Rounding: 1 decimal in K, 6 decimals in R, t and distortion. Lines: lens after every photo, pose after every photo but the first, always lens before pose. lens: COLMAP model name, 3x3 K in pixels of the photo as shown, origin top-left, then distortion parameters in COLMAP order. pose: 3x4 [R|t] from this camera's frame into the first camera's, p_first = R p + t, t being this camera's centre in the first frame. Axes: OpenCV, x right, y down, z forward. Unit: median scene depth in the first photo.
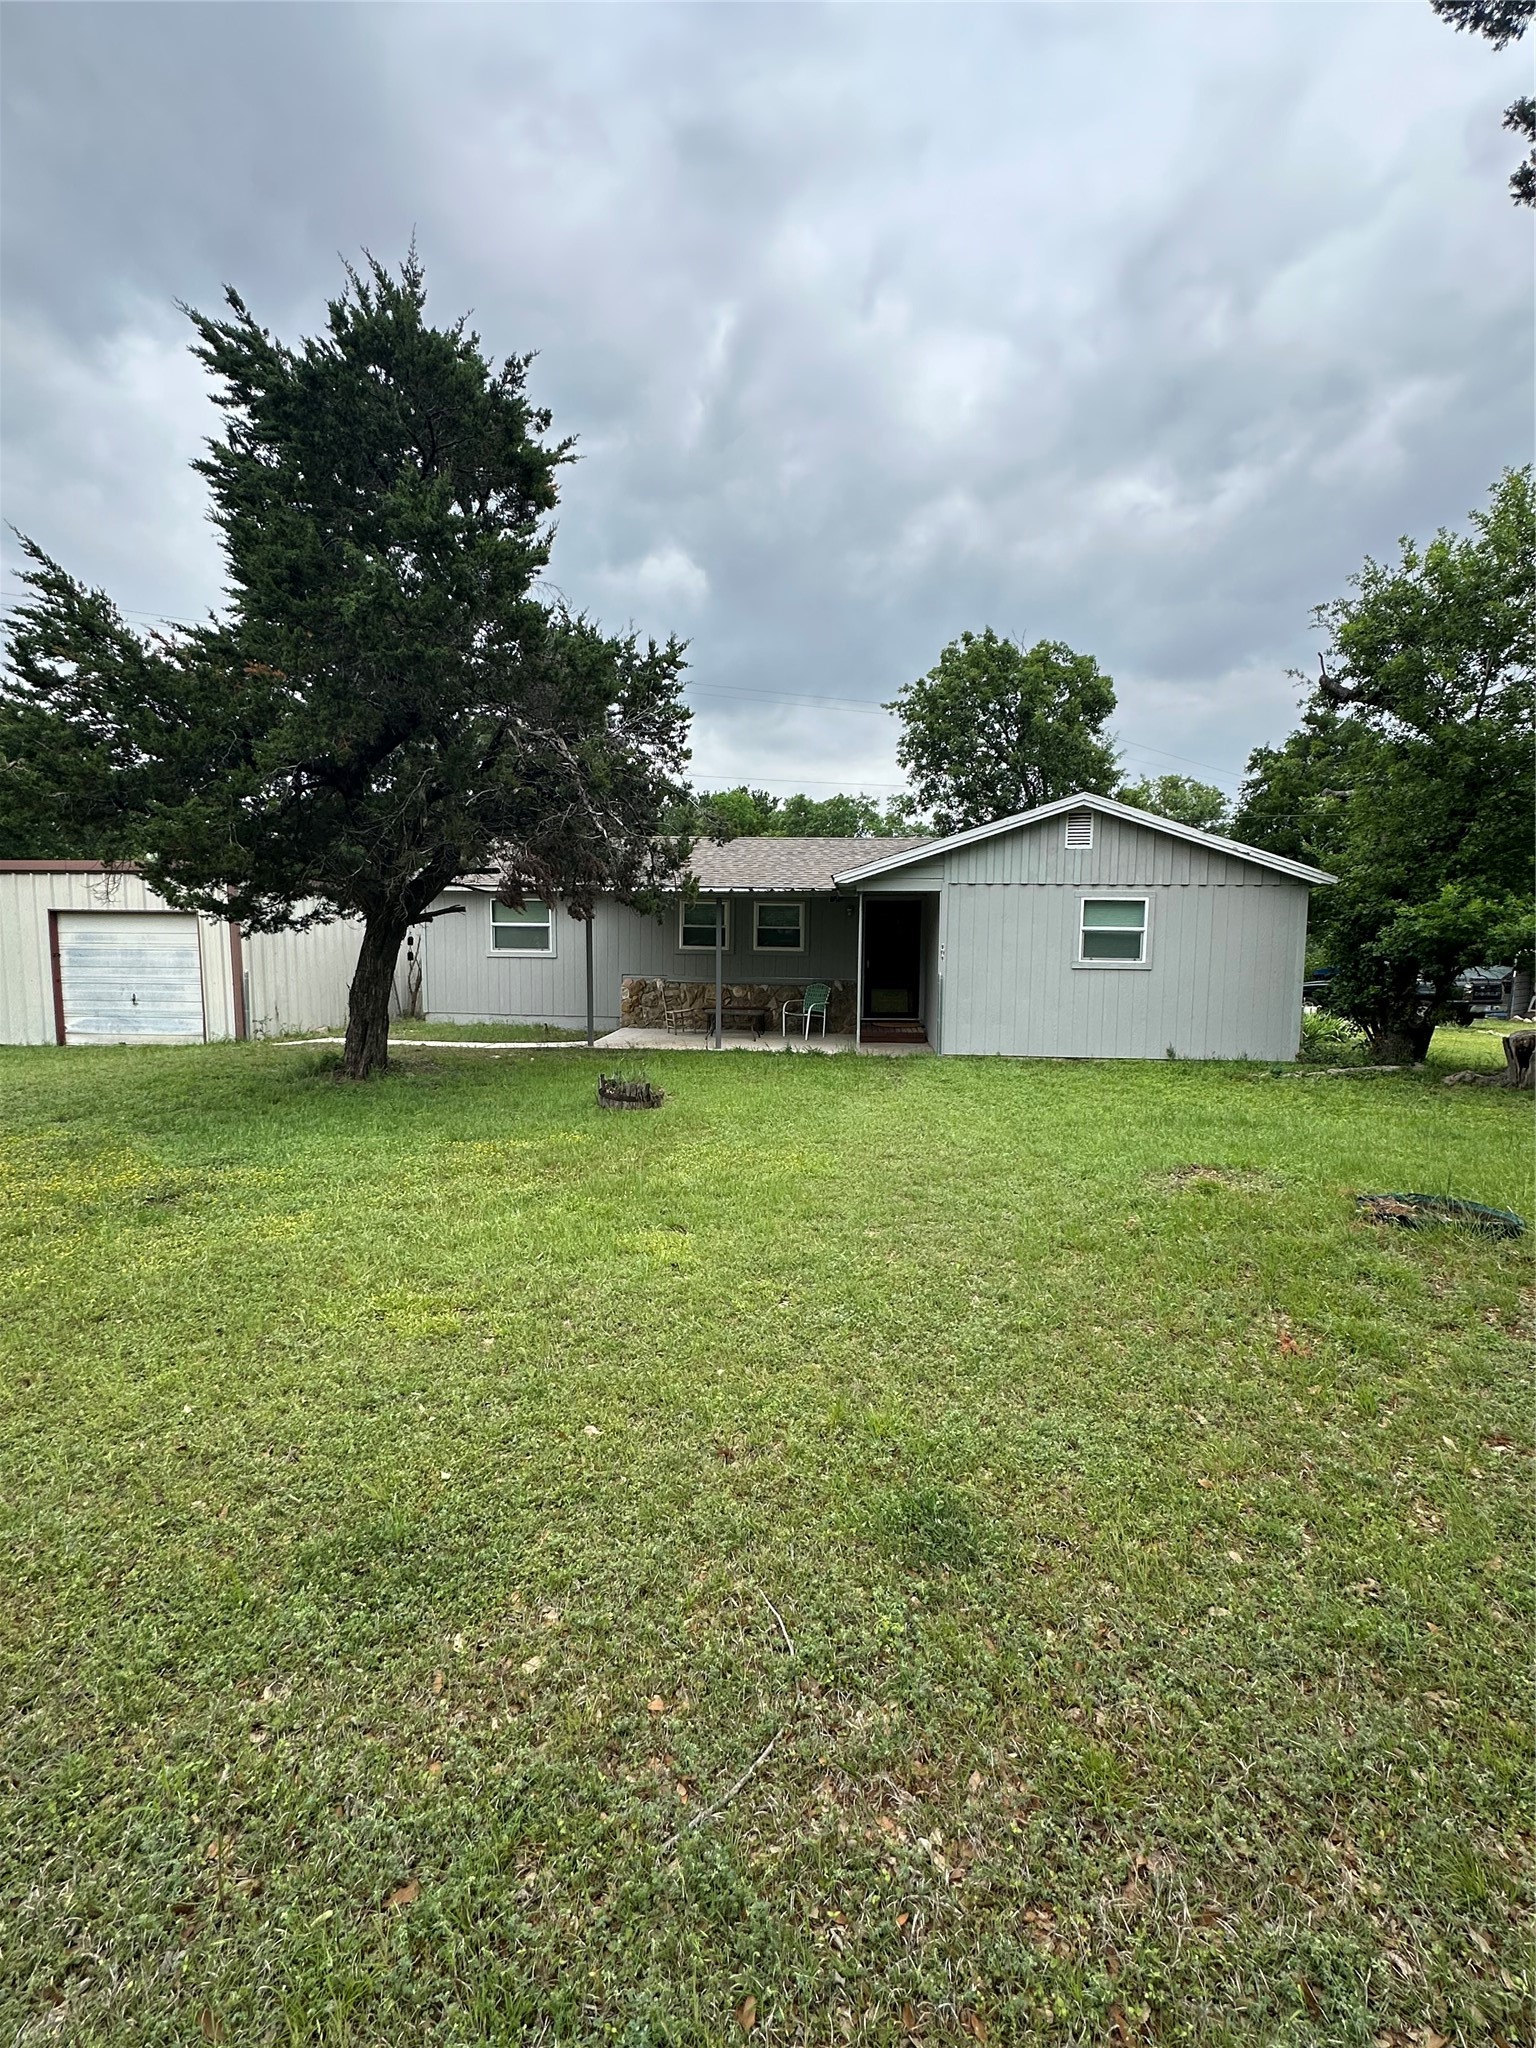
lens RADIAL K [[947.9, 0, 775.6], [0, 947.9, 1028.1], [0, 0, 1]] dist [0.005924, 0.000822]
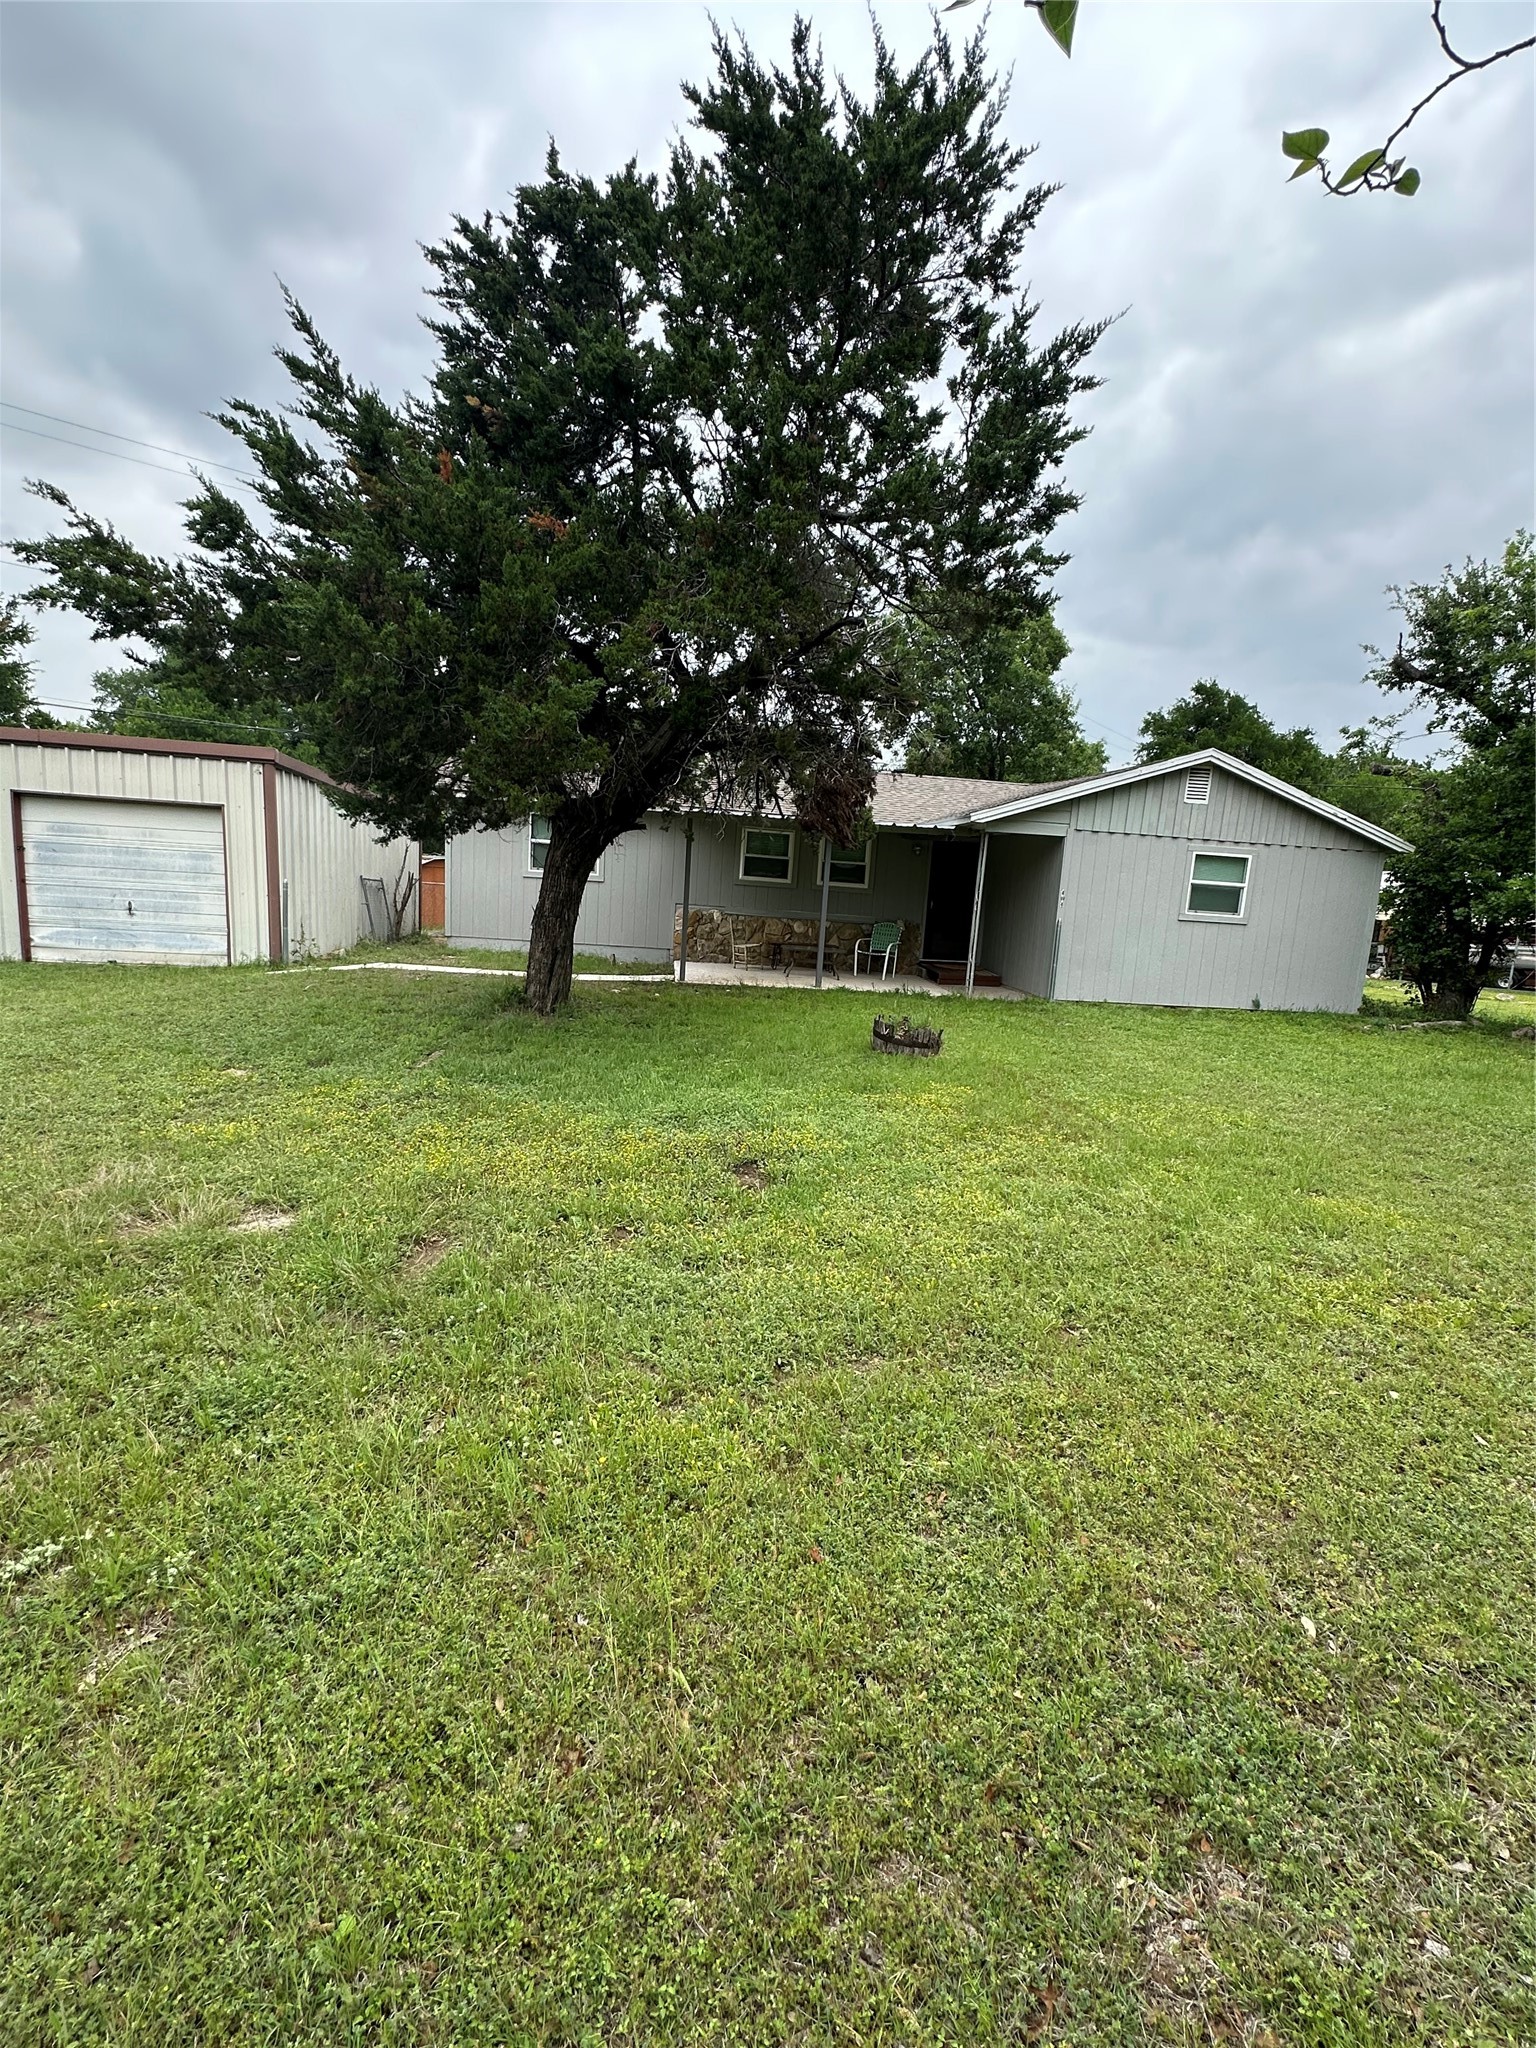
lens RADIAL K [[947.9, 0, 767.5], [0, 947.9, 1026.7], [0, 0, 1]] dist [0.005924, 0.000822]
pose [[0.976165, 0.017441, 0.216329, -0.321473], [-0.032517, 0.997268, 0.066325, -0.000790], [-0.214581, -0.071778, 0.974065, 0.073402]]
